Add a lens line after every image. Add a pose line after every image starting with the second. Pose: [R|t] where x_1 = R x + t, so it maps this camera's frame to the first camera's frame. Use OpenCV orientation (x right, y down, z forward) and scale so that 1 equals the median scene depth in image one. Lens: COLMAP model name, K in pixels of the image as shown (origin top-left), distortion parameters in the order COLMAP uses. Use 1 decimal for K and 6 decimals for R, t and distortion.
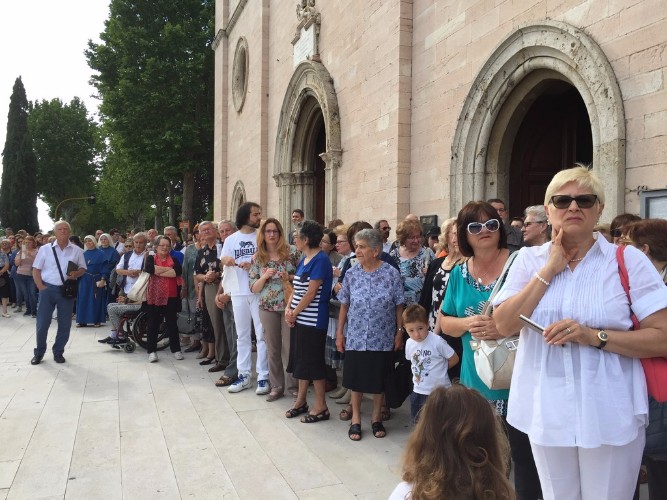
lens RADIAL K [[590.6, 0, 331.6], [0, 590.6, 249.5], [0, 0, 1]] dist [0.085858, -0.106541]
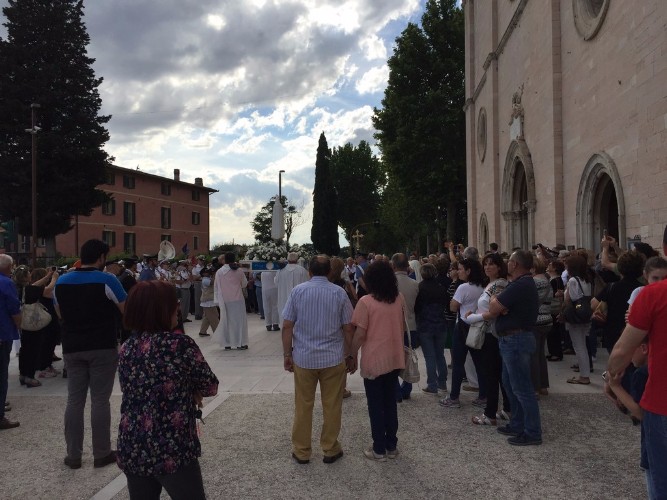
lens RADIAL K [[590.6, 0, 333.7], [0, 590.6, 249.9], [0, 0, 1]] dist [0.085858, -0.106541]
pose [[0.899718, -0.037539, -0.434855, 0.110569], [0.029648, 0.999250, -0.024918, -0.008303], [0.435464, 0.009526, 0.900156, -0.326799]]
